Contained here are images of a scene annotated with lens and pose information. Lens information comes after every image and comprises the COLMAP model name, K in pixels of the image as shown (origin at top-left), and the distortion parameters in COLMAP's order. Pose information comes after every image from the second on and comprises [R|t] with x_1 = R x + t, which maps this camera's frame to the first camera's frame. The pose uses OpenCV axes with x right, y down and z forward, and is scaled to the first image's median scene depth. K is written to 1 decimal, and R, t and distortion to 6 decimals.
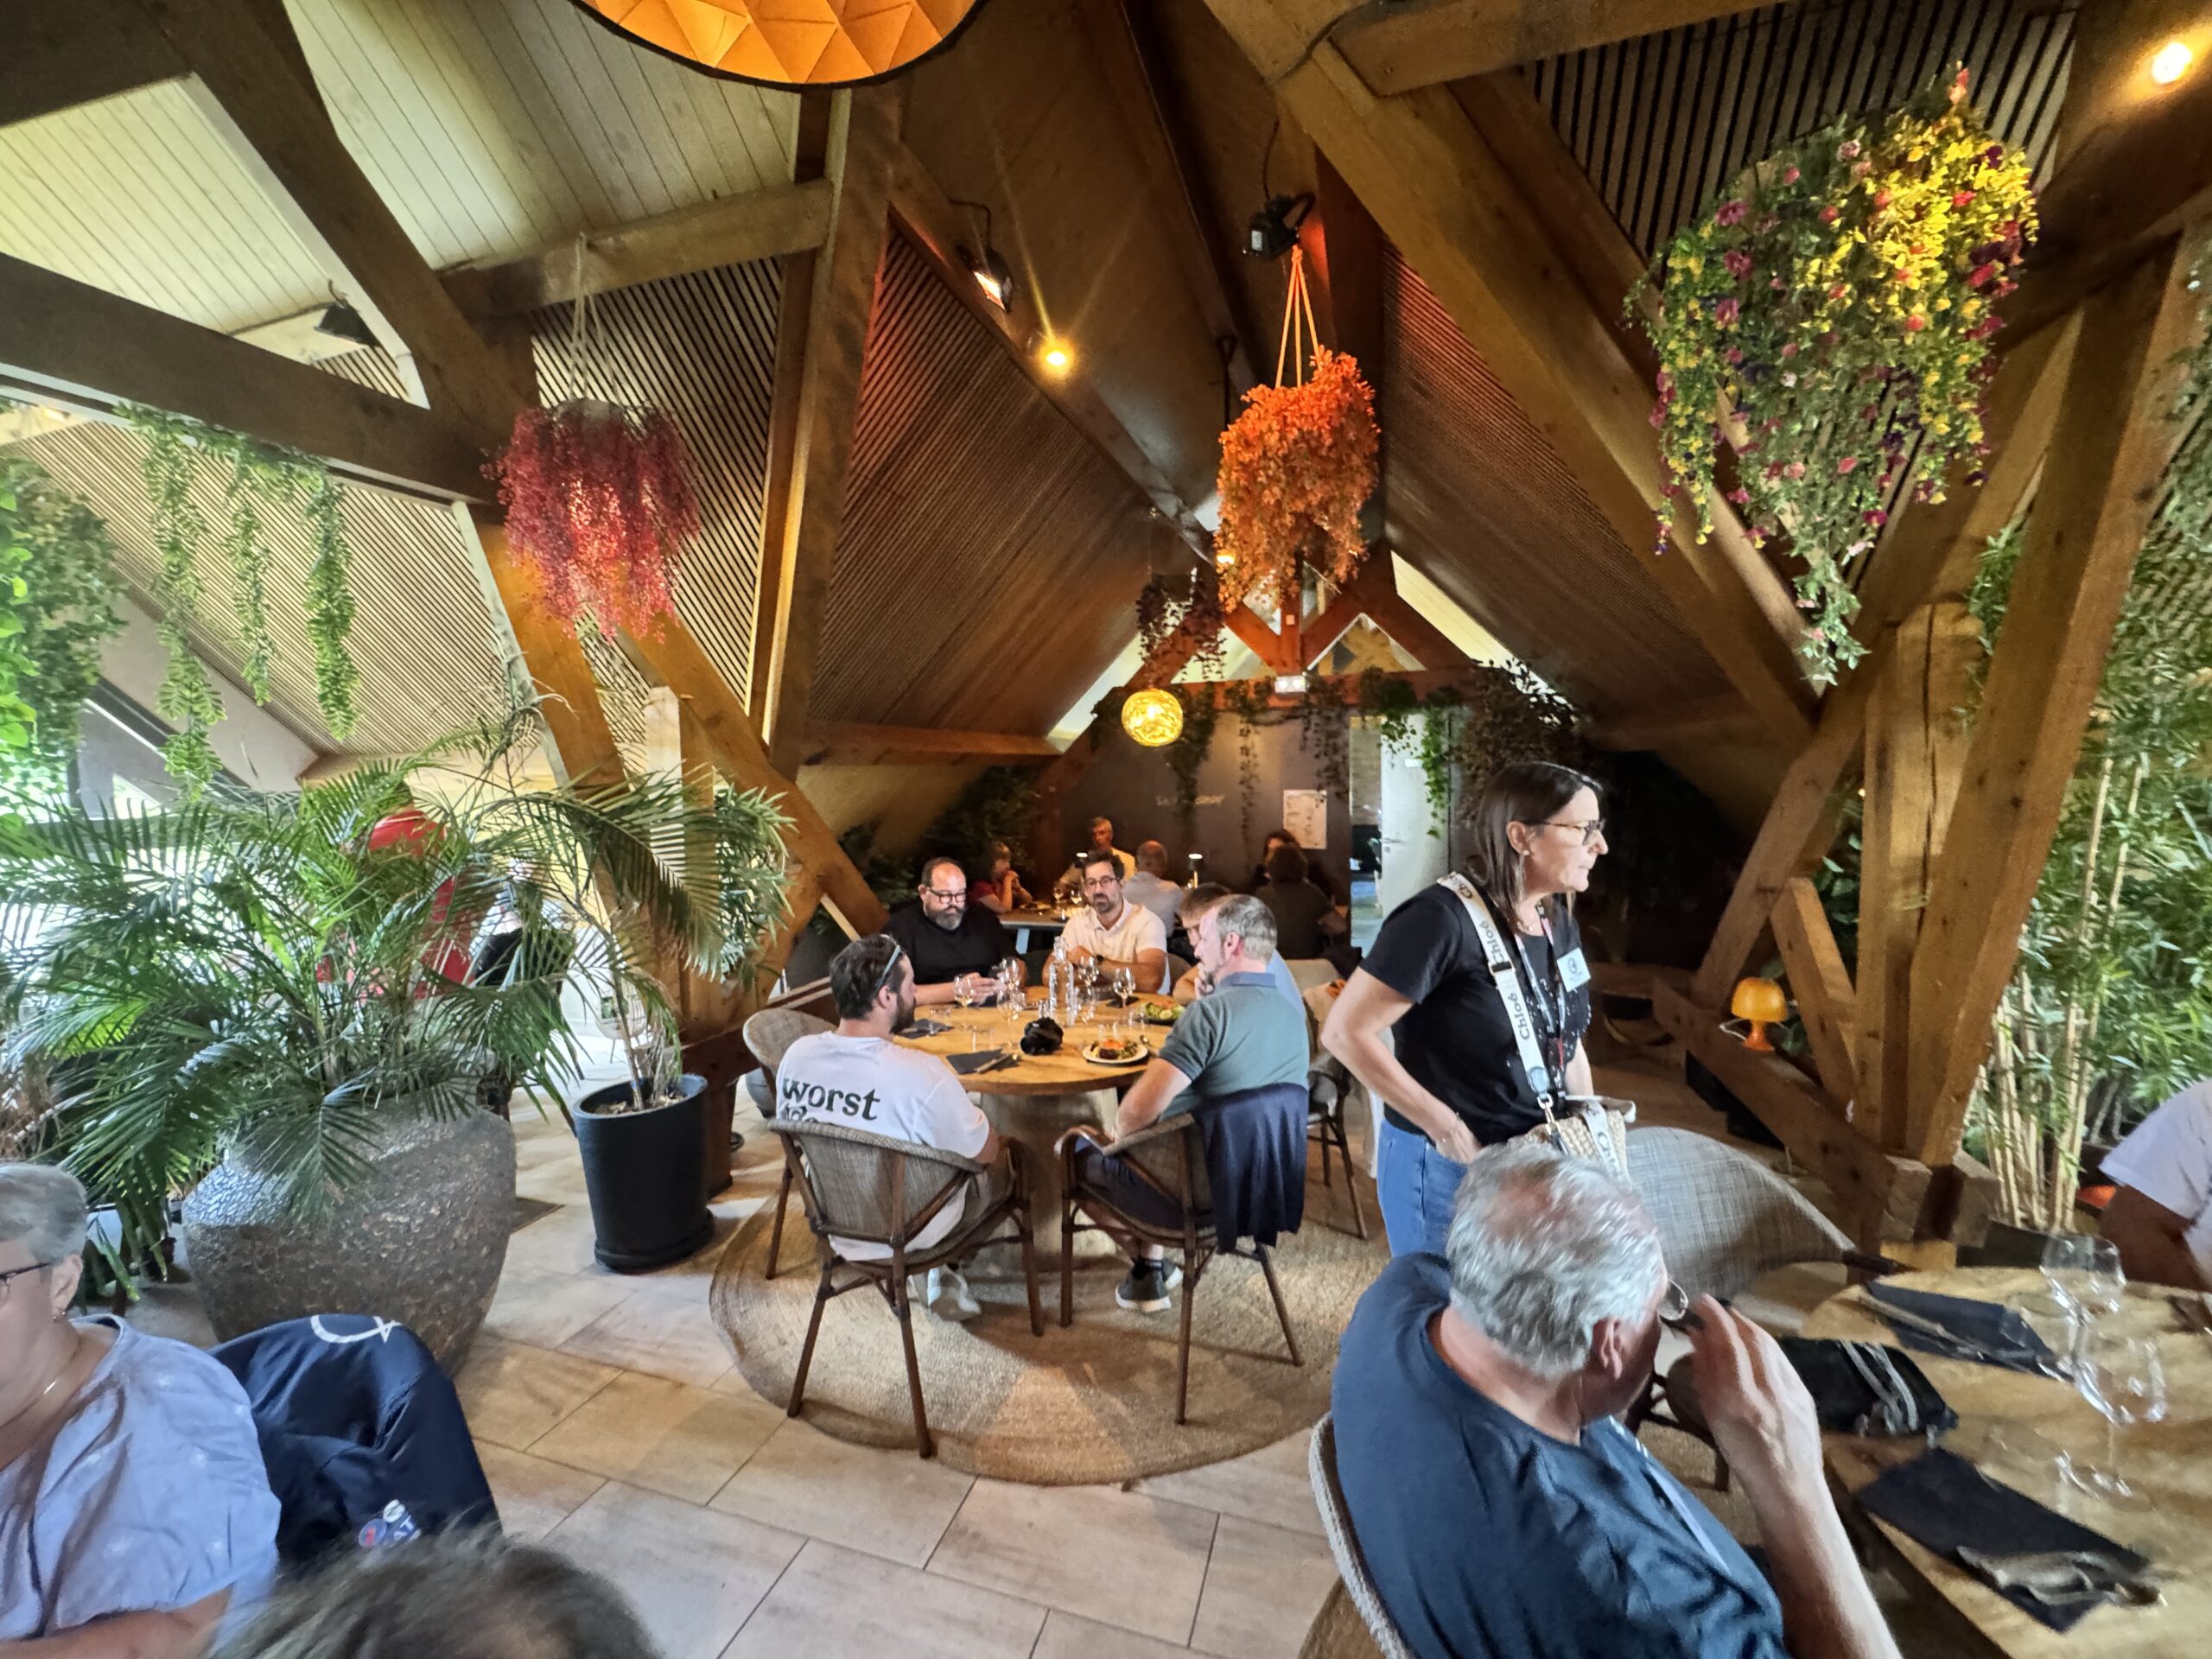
lens RADIAL K [[888.1, 0, 1106.0], [0, 888.1, 829.5], [0, 0, 1]] dist [0.002279, 0.000195]
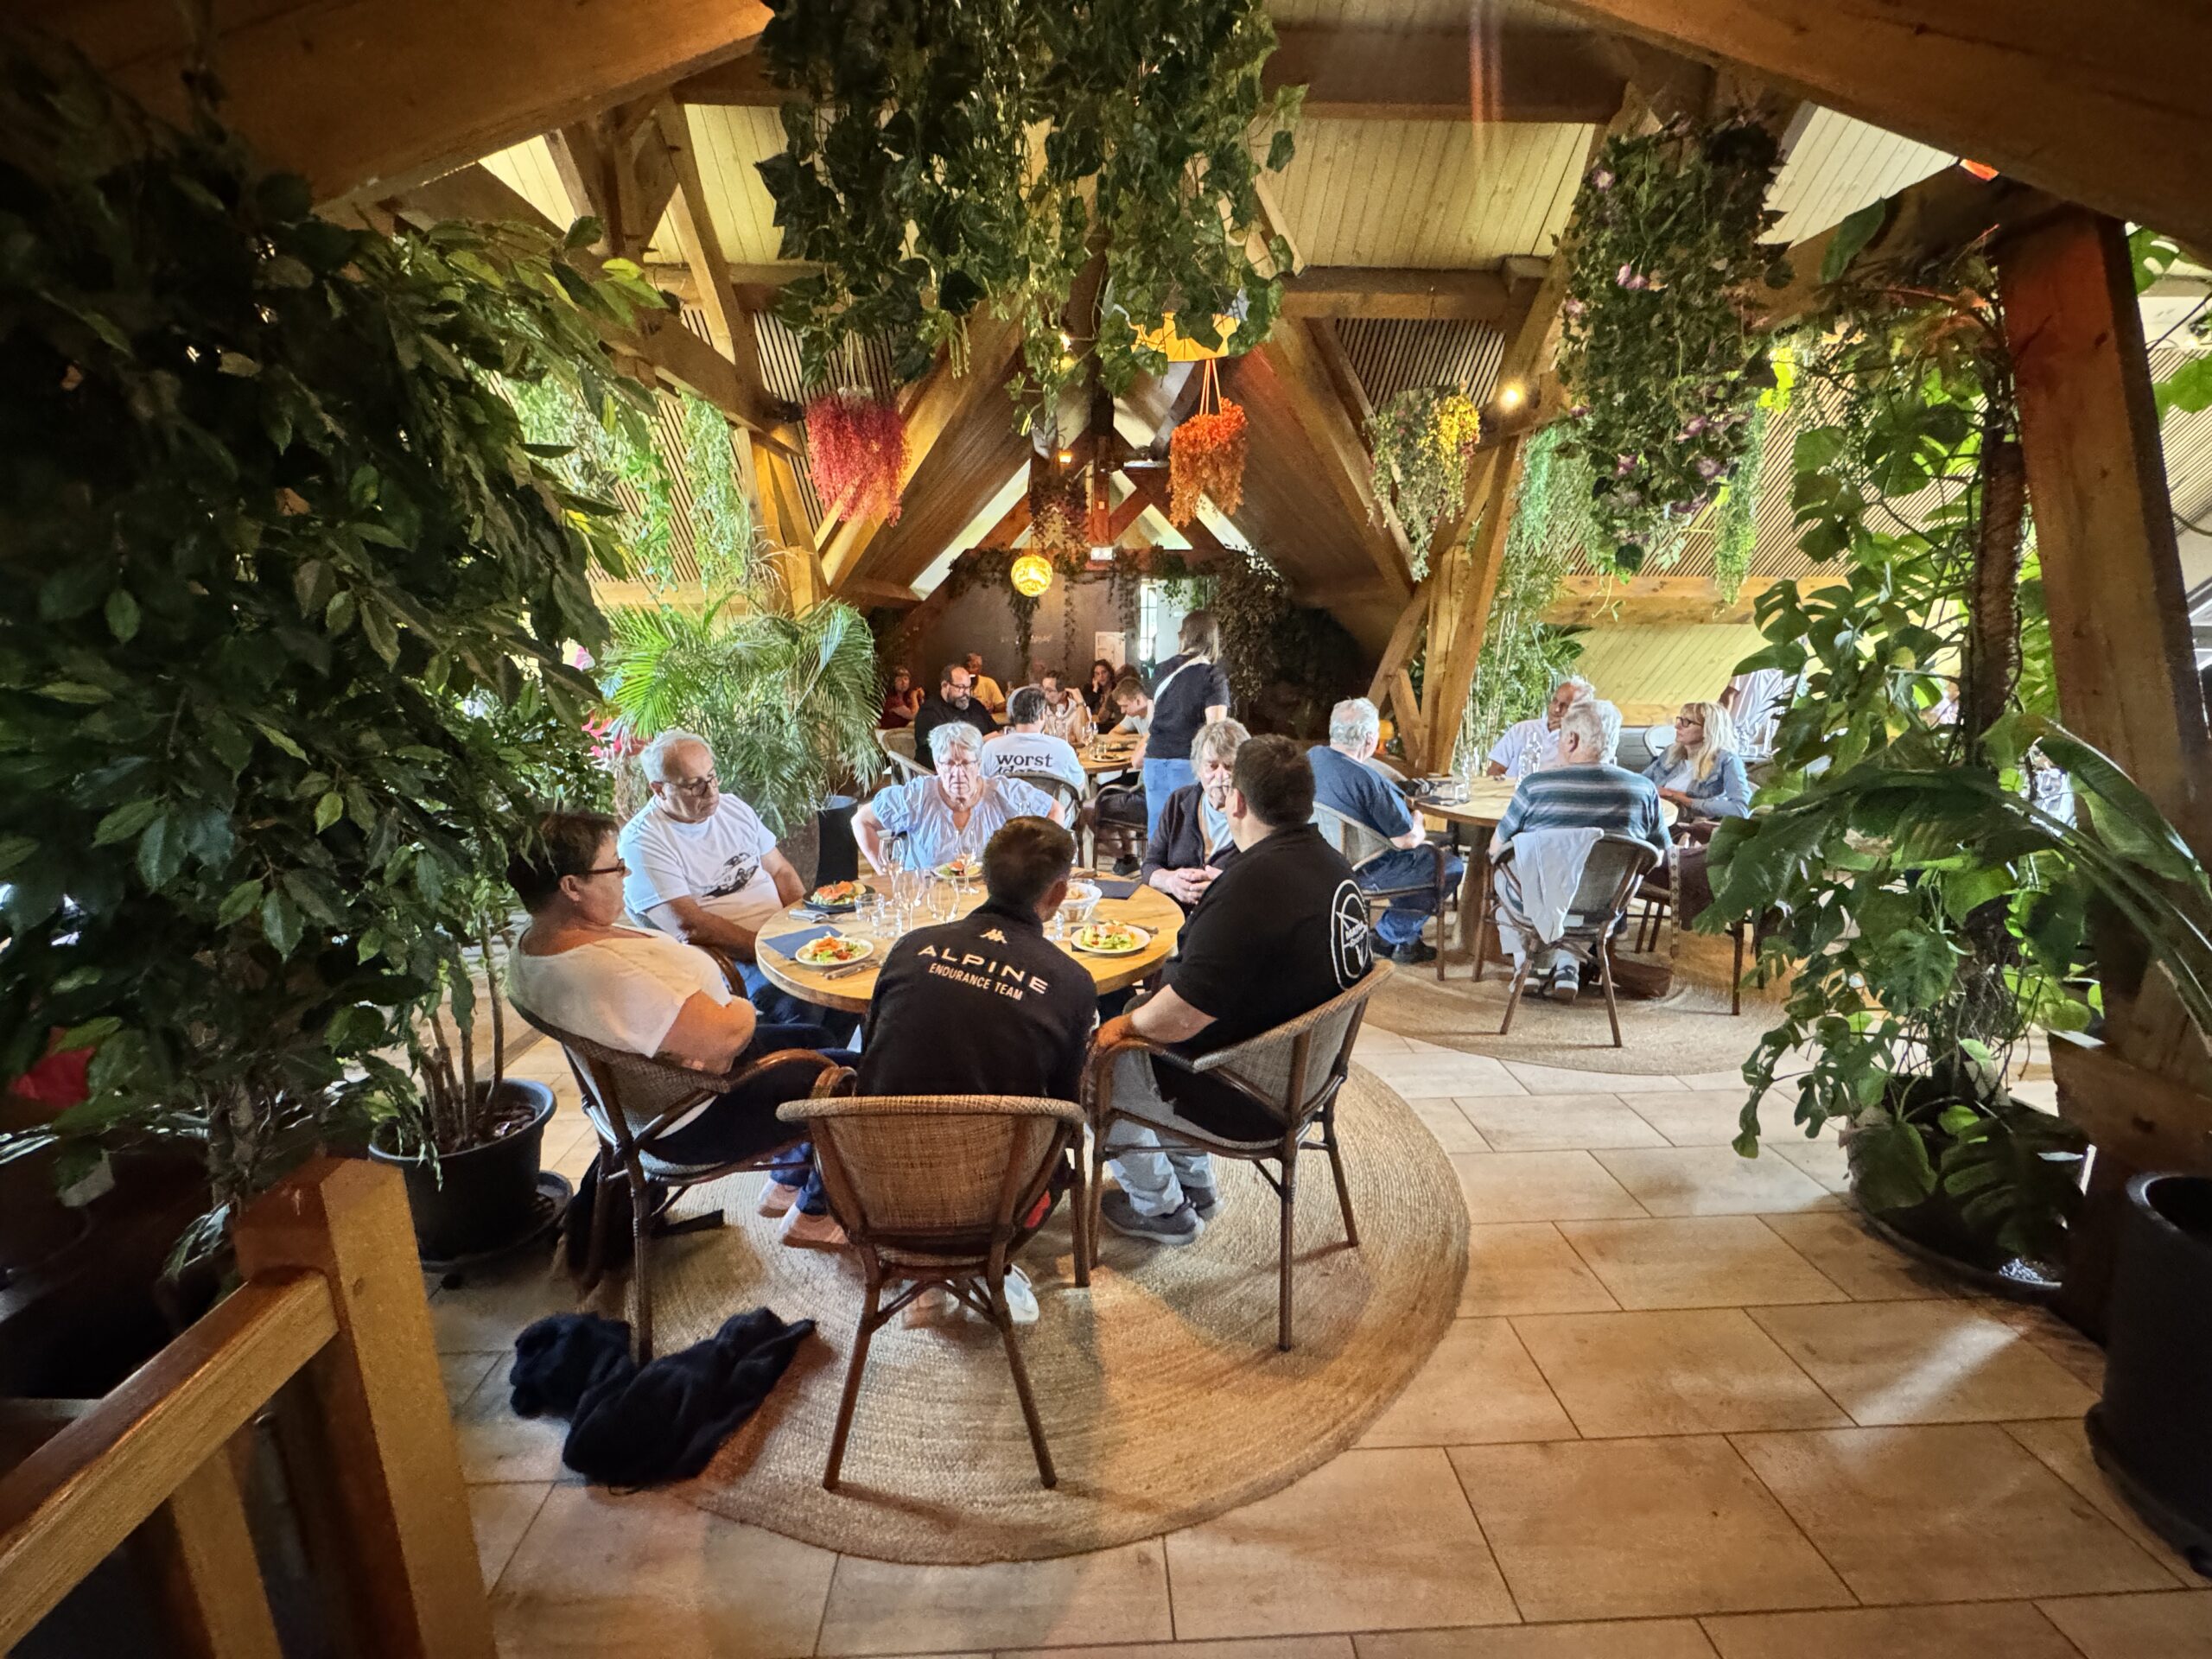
lens RADIAL K [[888.1, 0, 1106.0], [0, 888.1, 829.5], [0, 0, 1]] dist [0.002279, 0.000195]
pose [[0.936784, -0.058267, 0.345023, -0.483027], [0.003252, 0.987445, 0.157930, 0.071798], [-0.349893, -0.146824, 0.925212, -0.585093]]
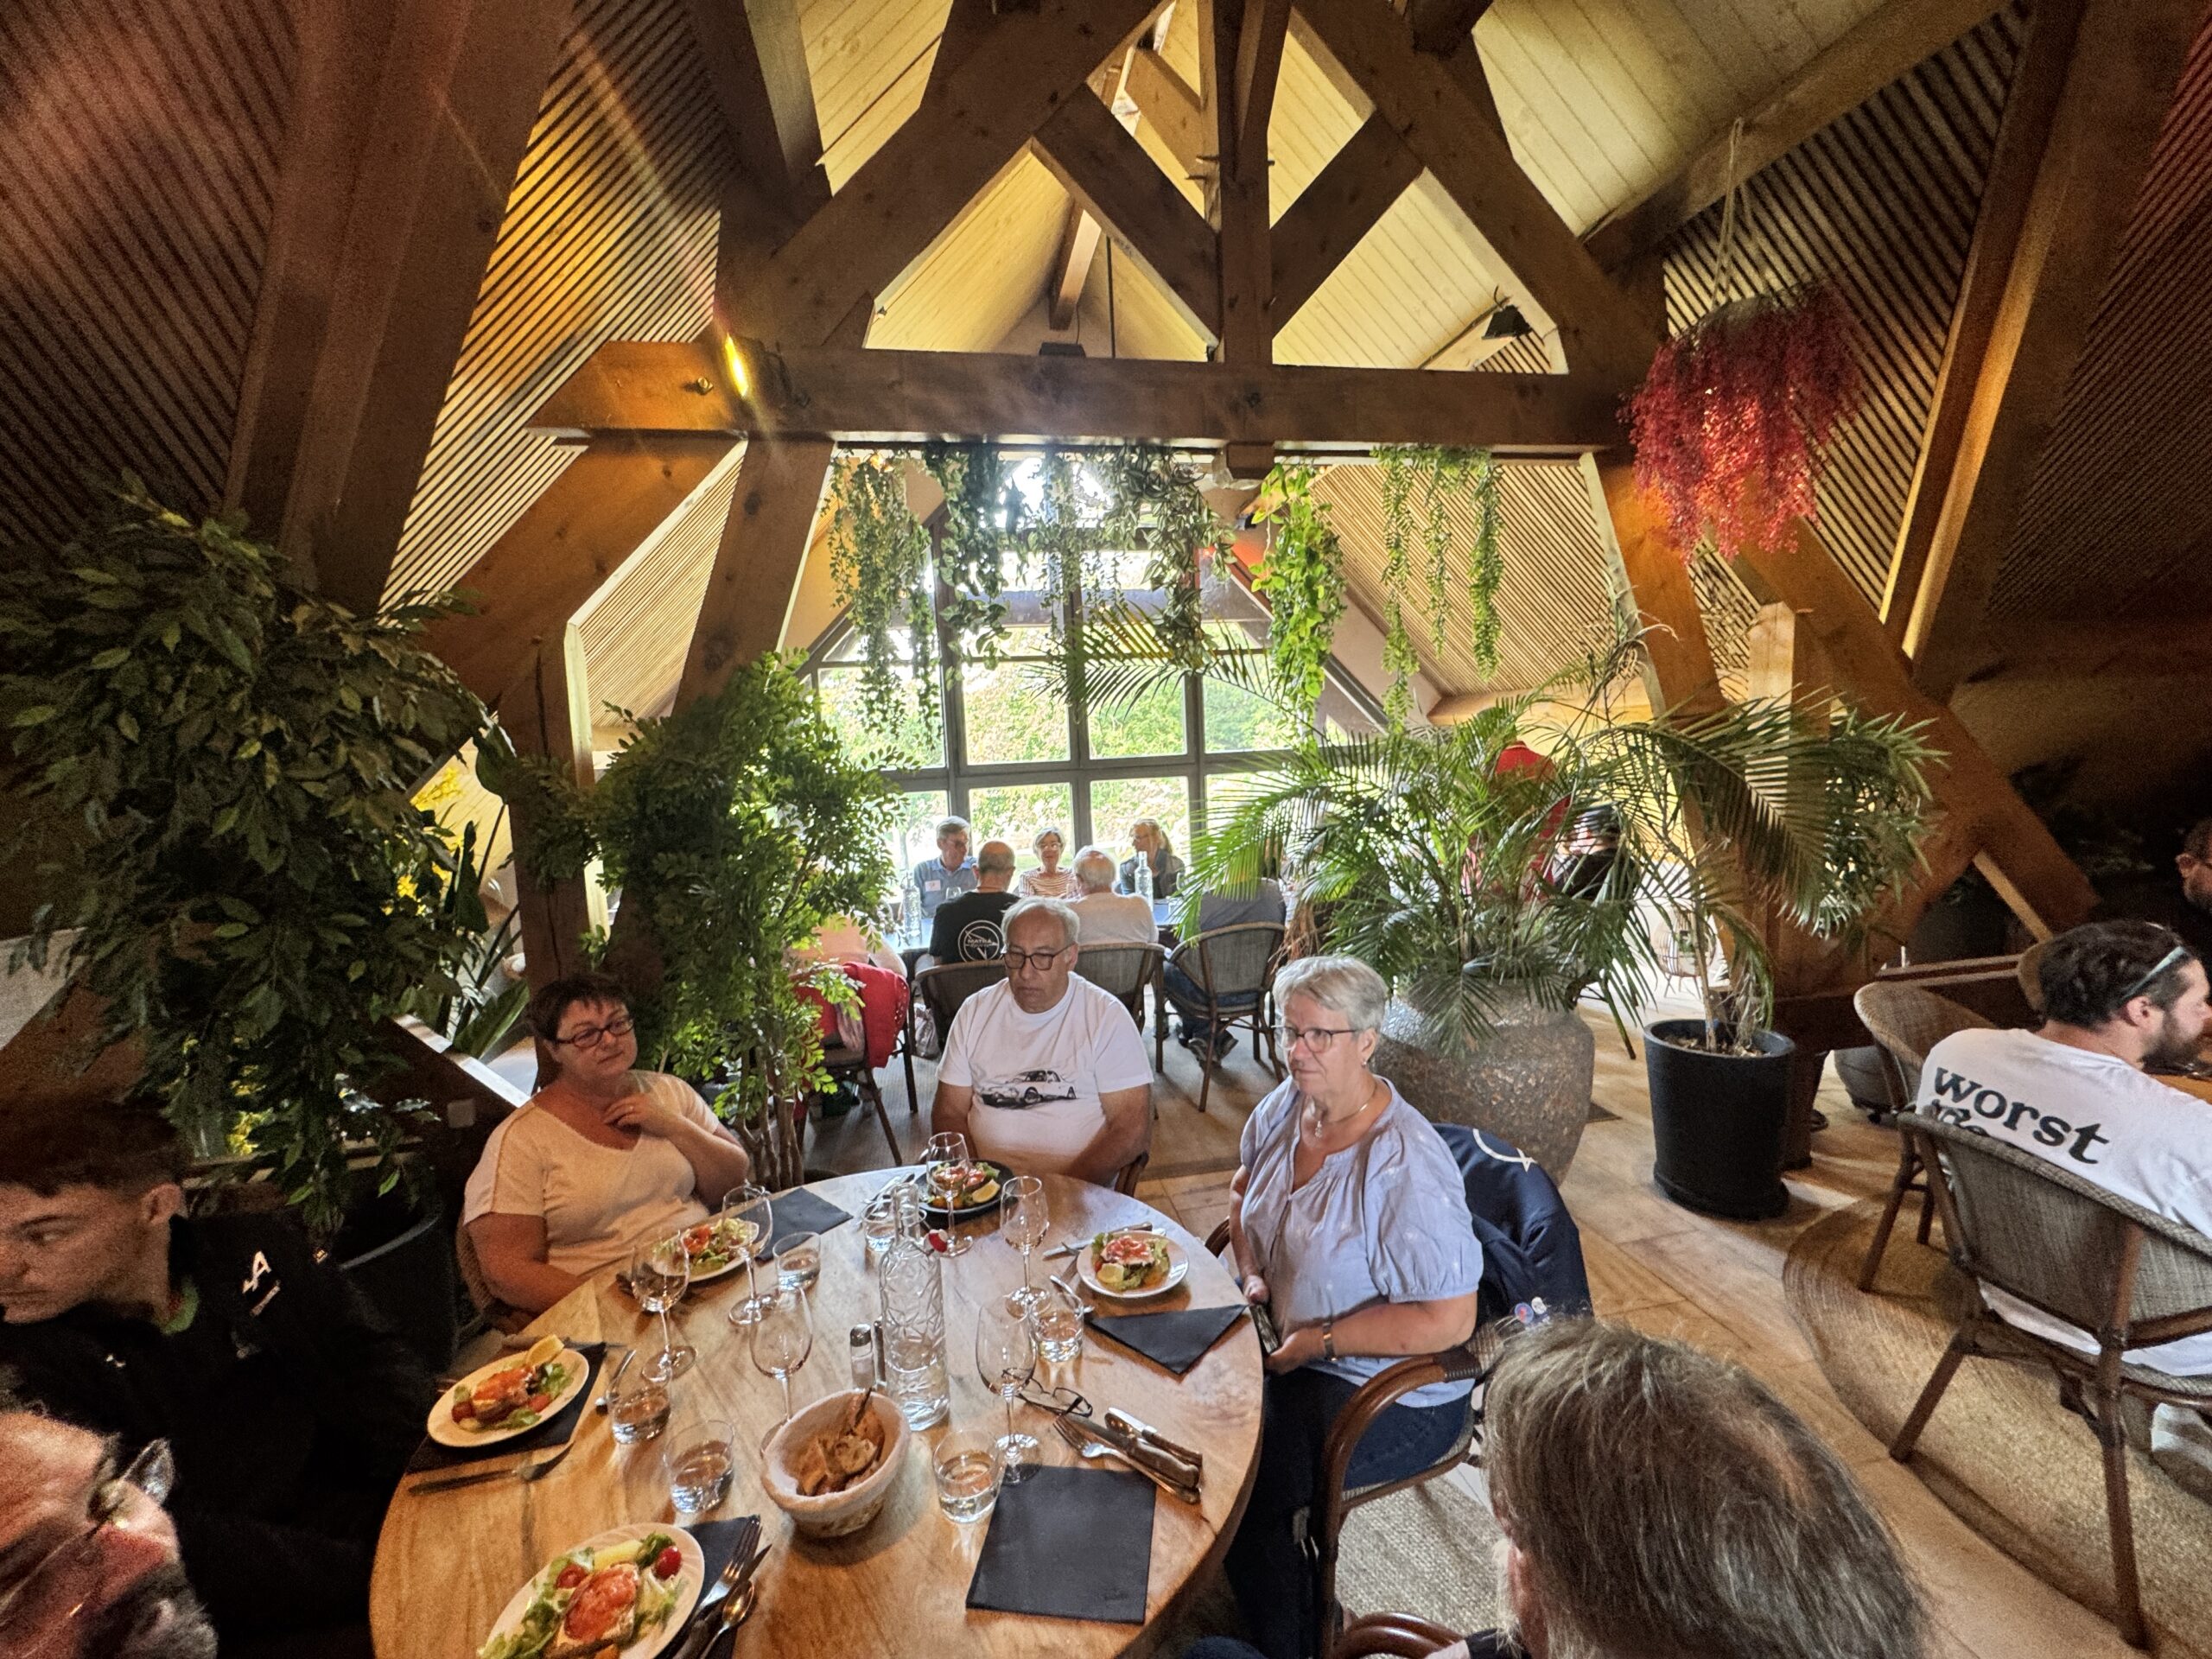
lens RADIAL K [[888.1, 0, 1106.0], [0, 888.1, 829.5], [0, 0, 1]] dist [0.002279, 0.000195]
pose [[0.487531, 0.089137, -0.868544, -0.030606], [-0.023032, 0.995742, 0.089262, 0.003711], [0.872802, -0.023514, 0.487508, -0.045396]]
